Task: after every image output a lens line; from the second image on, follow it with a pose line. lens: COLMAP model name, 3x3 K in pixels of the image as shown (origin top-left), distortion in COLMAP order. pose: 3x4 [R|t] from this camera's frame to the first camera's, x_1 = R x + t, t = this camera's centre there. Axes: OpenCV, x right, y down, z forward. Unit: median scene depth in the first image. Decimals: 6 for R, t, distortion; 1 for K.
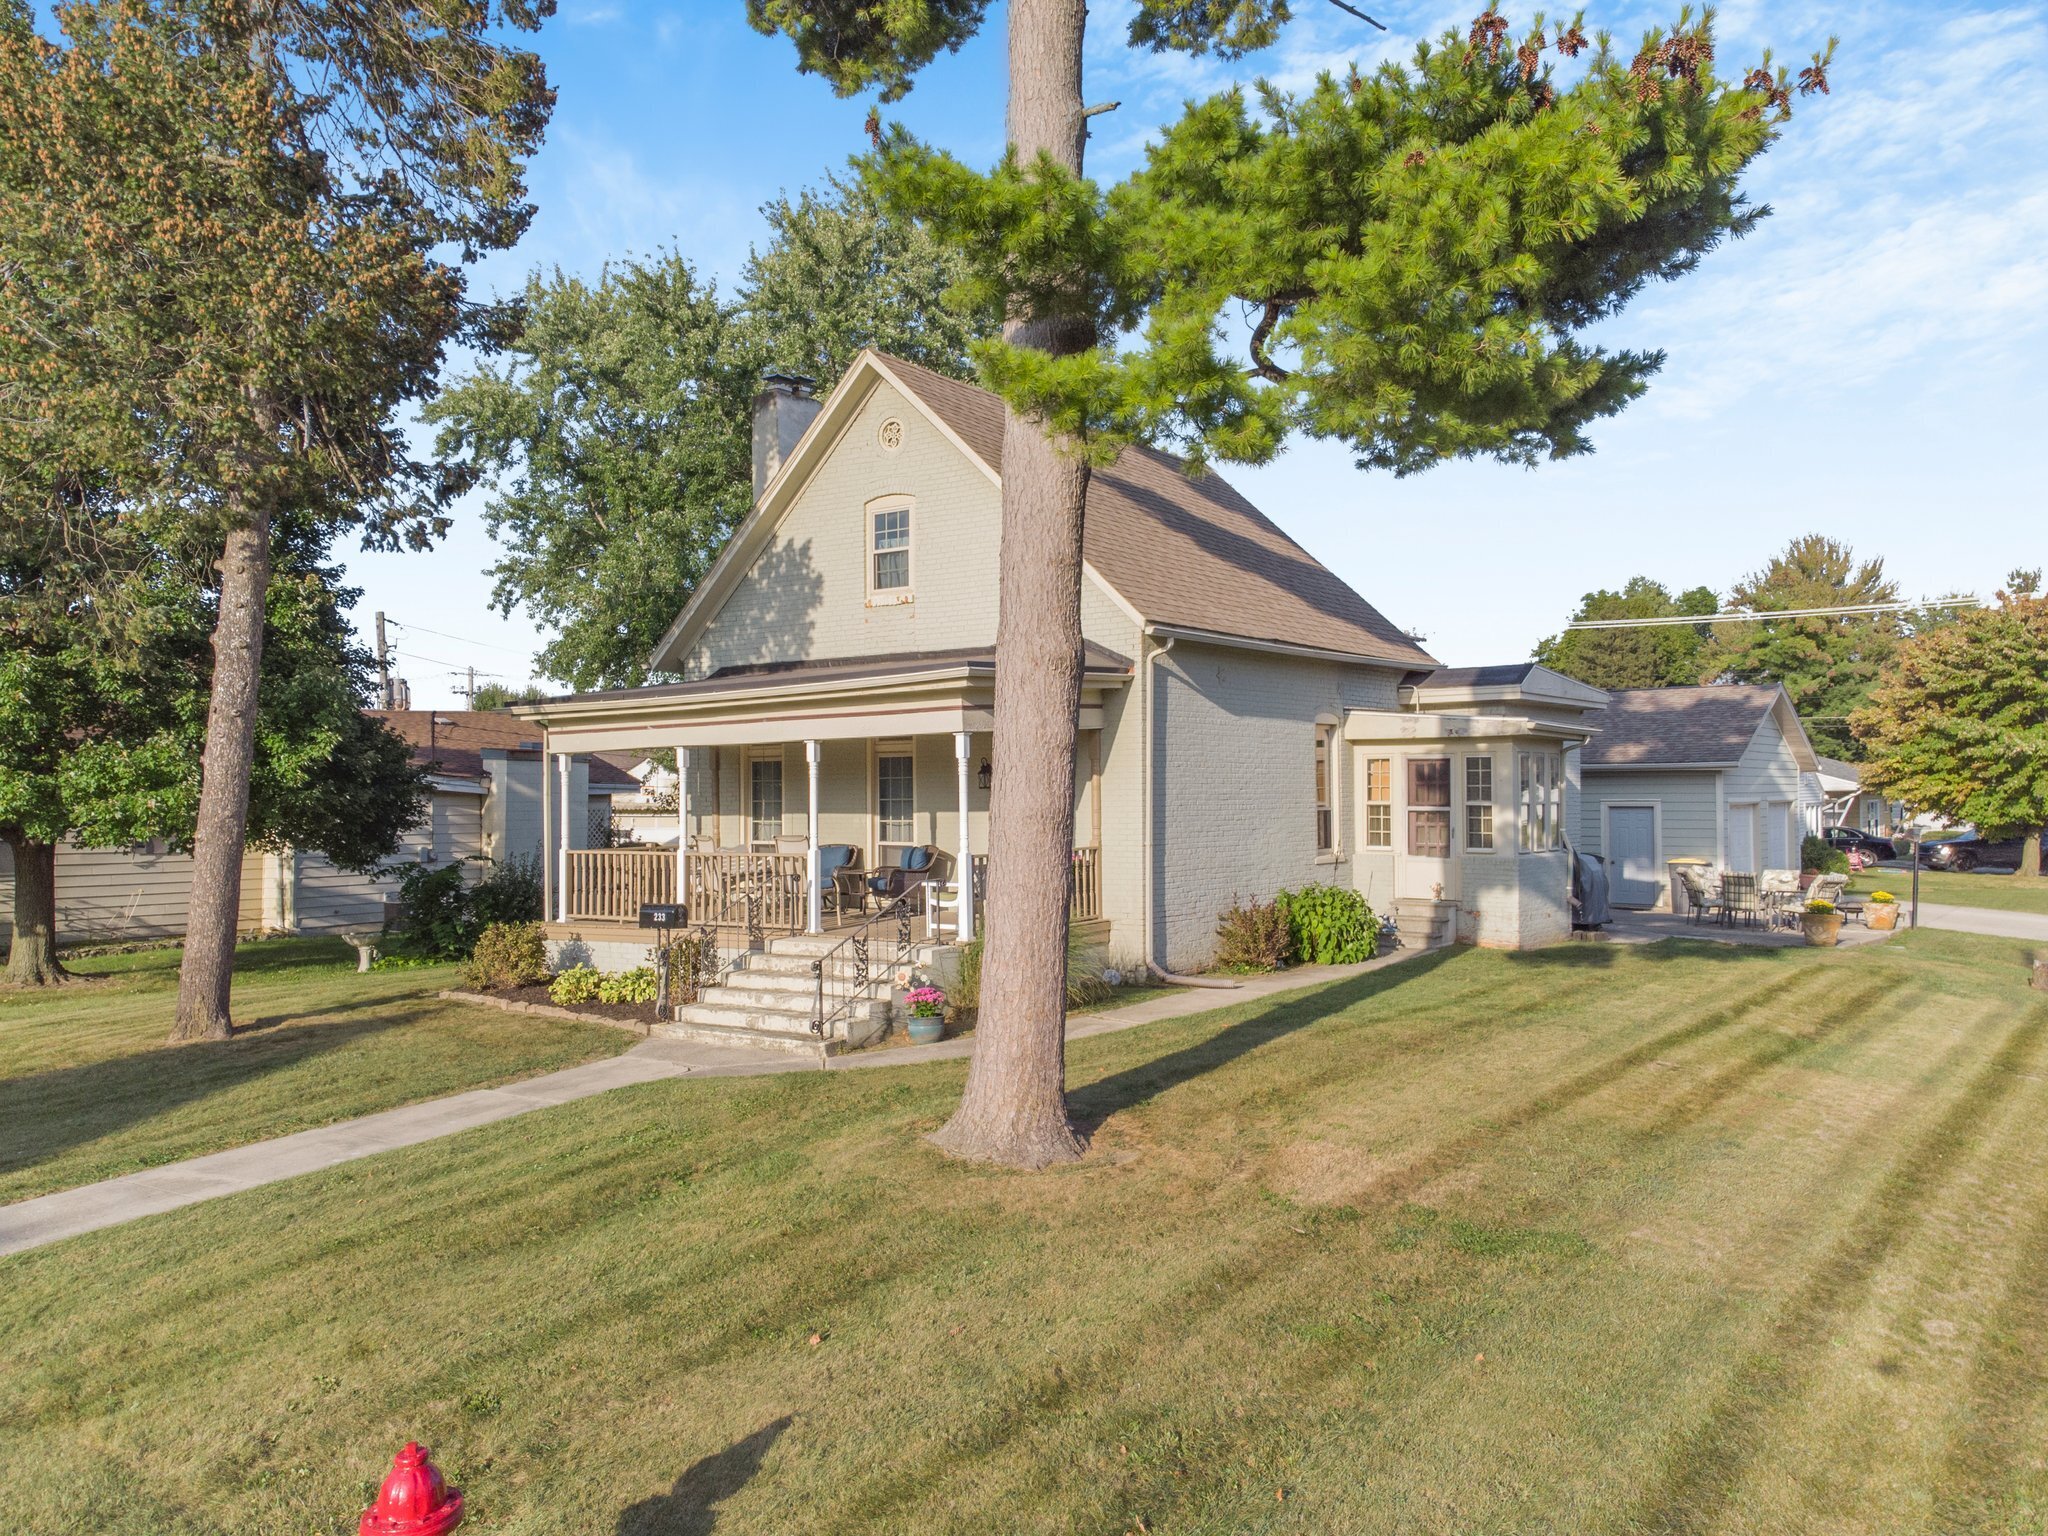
lens RADIAL K [[1418.1, 0, 1039.1], [0, 1418.1, 784.0], [0, 0, 1]] dist [0.032943, 0.013522]
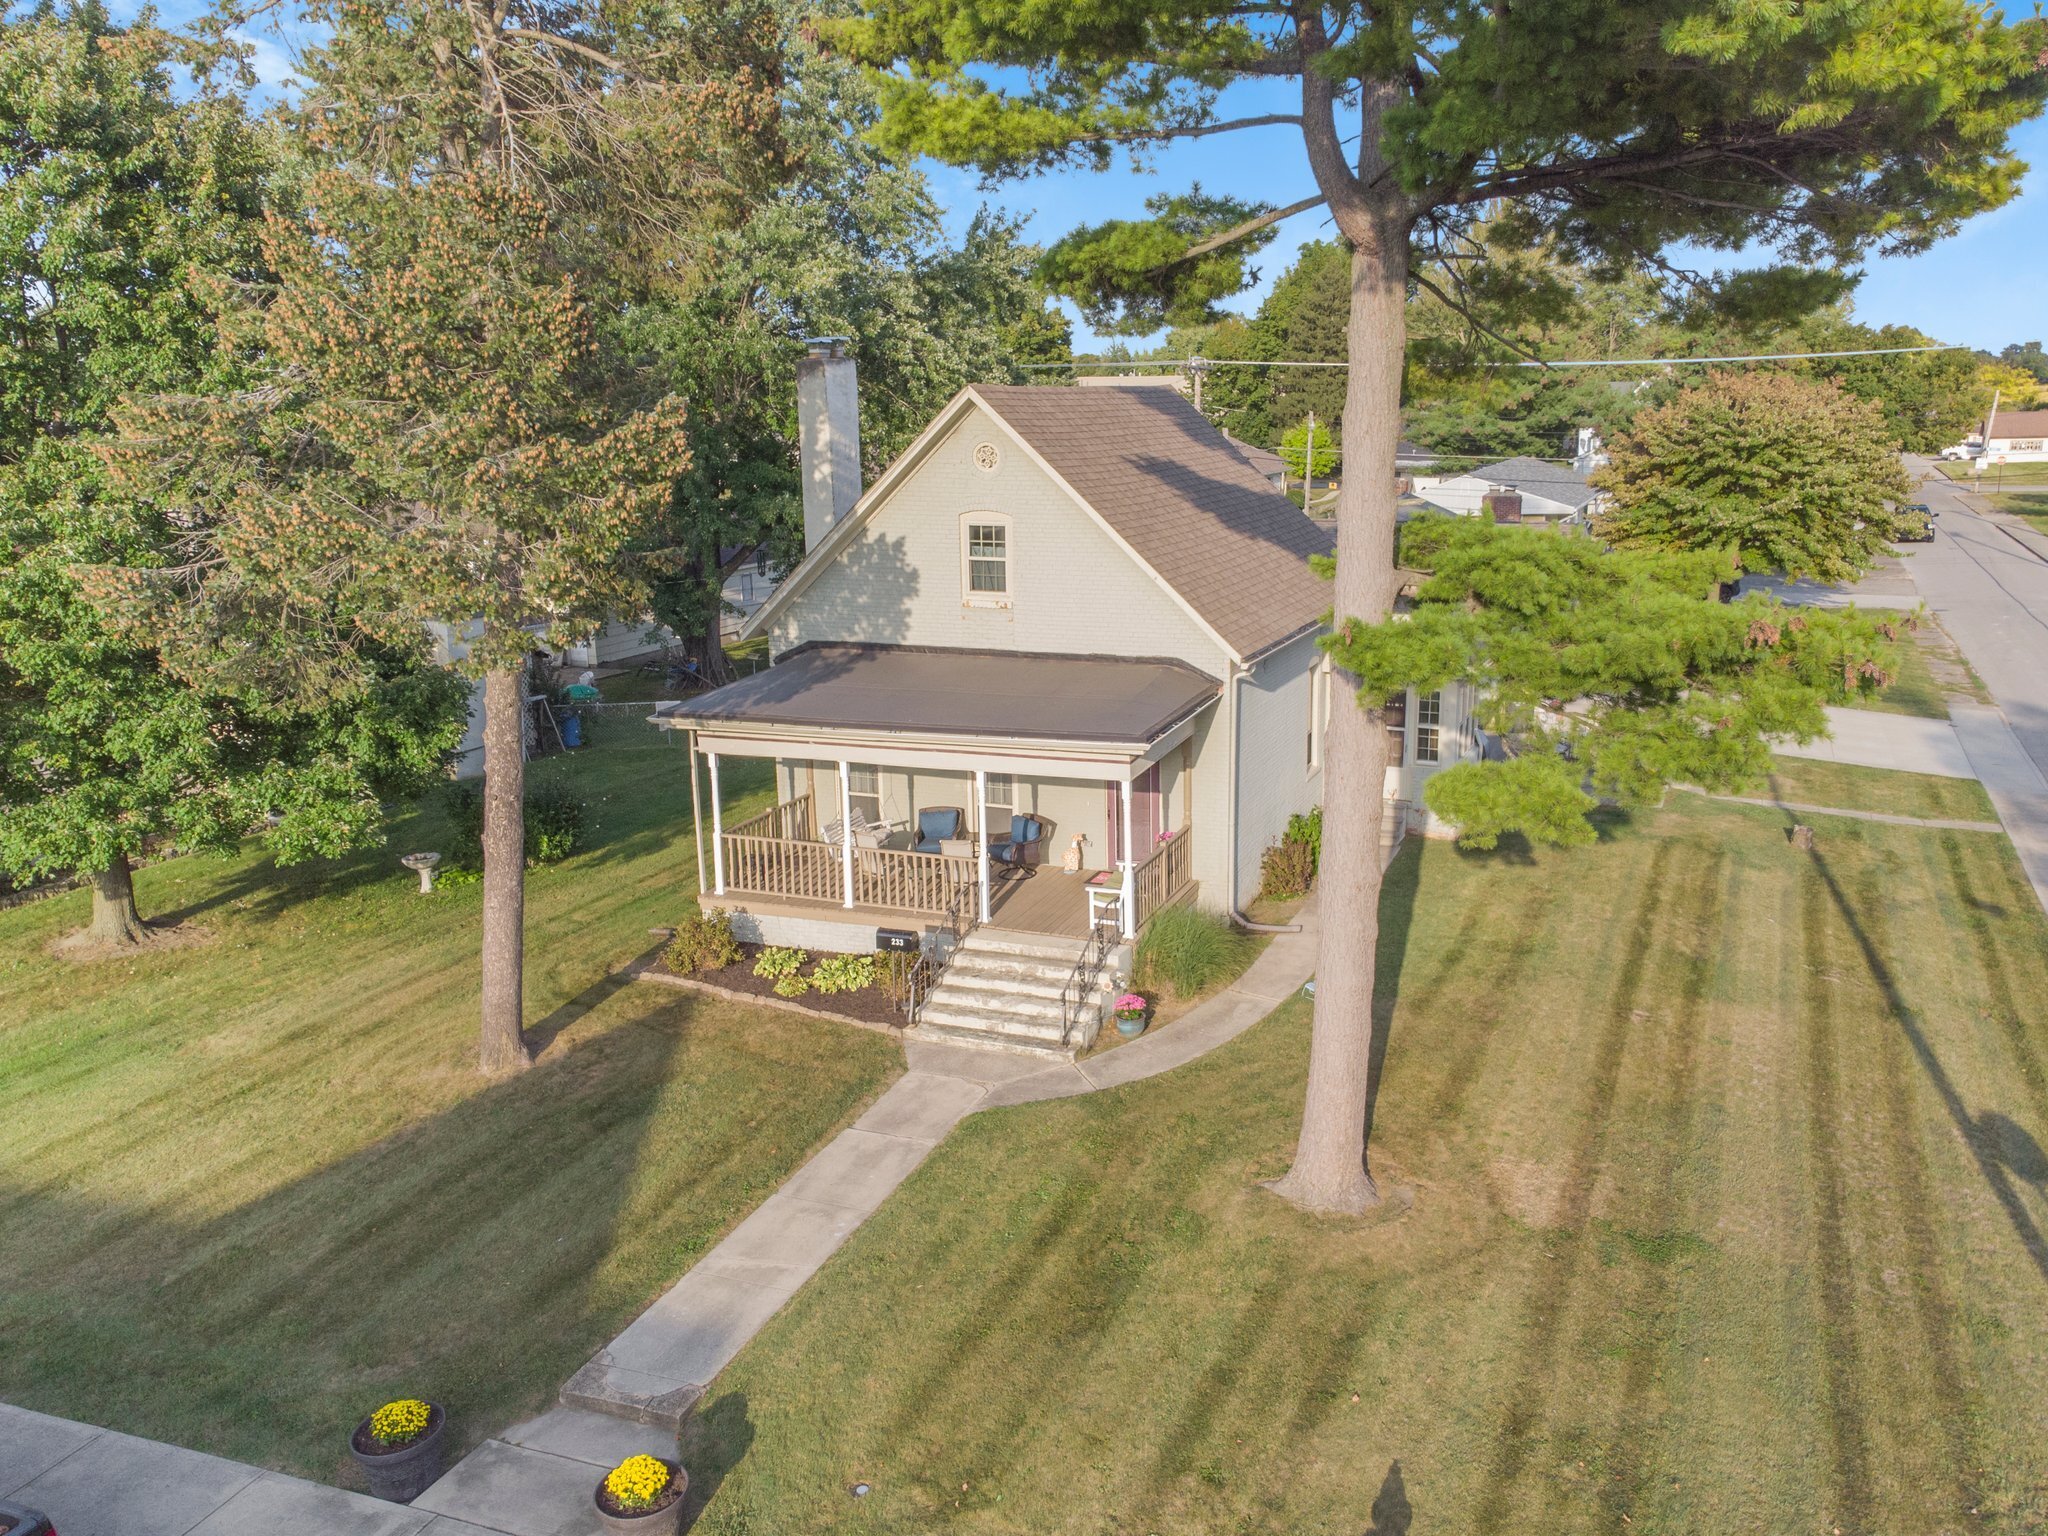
lens RADIAL K [[1418.1, 0, 1112.4], [0, 1418.1, 732.1], [0, 0, 1]] dist [0.032943, 0.013522]
pose [[0.971460, -0.048318, 0.232230, -0.262416], [-0.000171, 0.978891, 0.204385, -0.244667], [-0.237204, -0.198592, 0.950945, -0.134460]]
